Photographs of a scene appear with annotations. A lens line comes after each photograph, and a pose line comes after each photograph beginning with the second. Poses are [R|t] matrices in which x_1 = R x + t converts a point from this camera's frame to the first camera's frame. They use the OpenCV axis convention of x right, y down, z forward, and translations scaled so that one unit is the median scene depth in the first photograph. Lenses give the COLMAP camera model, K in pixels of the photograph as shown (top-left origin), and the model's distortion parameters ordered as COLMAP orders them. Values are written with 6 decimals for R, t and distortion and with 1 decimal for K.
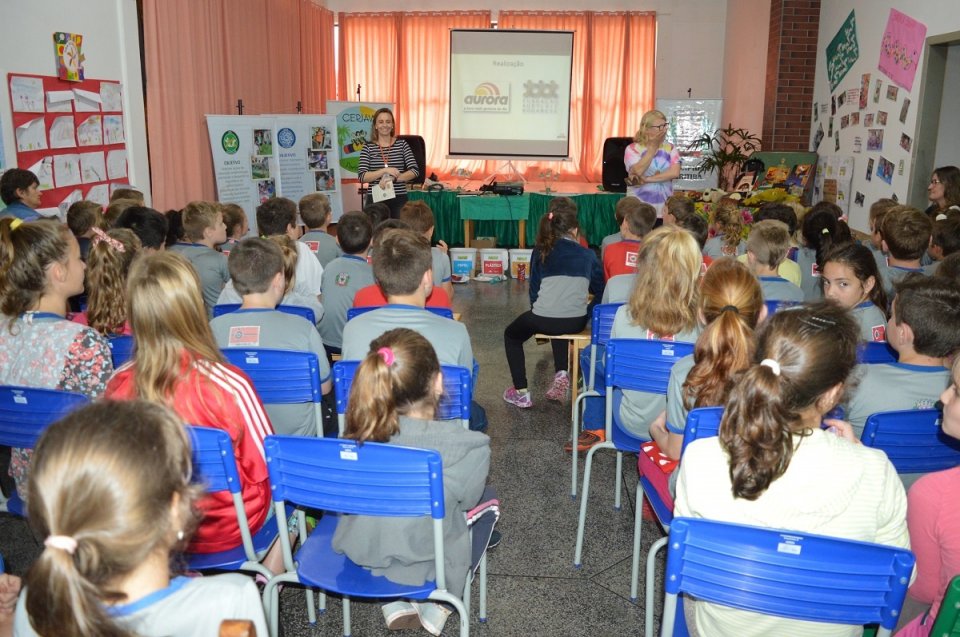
lens RADIAL K [[766.4, 0, 480.0], [0, 766.4, 318.5], [0, 0, 1]] dist [-0.096538, 0.028129]
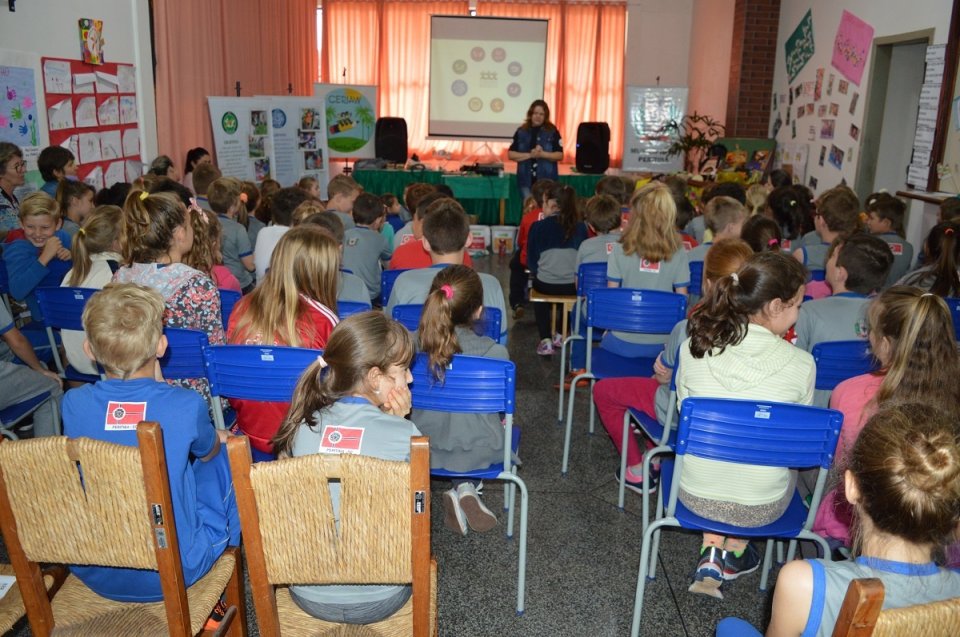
lens RADIAL K [[758.7, 0, 480.0], [0, 758.7, 318.5], [0, 0, 1]] dist [-0.089612, 0.022823]
pose [[0.998875, 0.002742, 0.047341, -0.028907], [-0.004043, 0.999617, 0.027391, 0.010530], [-0.047248, -0.027552, 0.998503, -0.066517]]
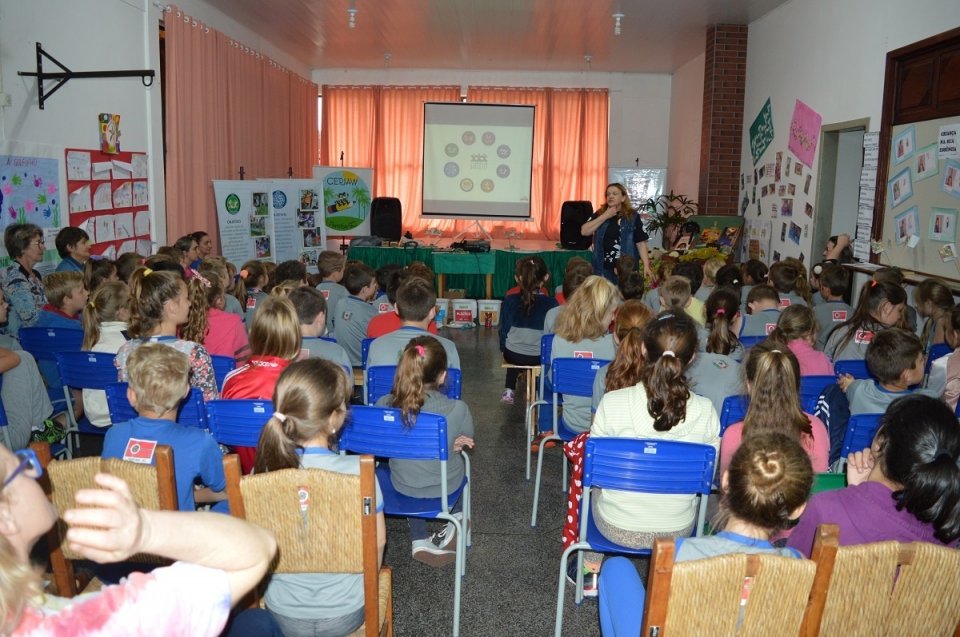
lens RADIAL K [[758.7, 0, 480.0], [0, 758.7, 318.5], [0, 0, 1]] dist [-0.089612, 0.022823]
pose [[0.998931, 0.003028, 0.046118, -0.011152], [0.000191, 0.997572, -0.069642, 0.016595], [-0.046216, 0.069576, 0.996505, -0.126774]]
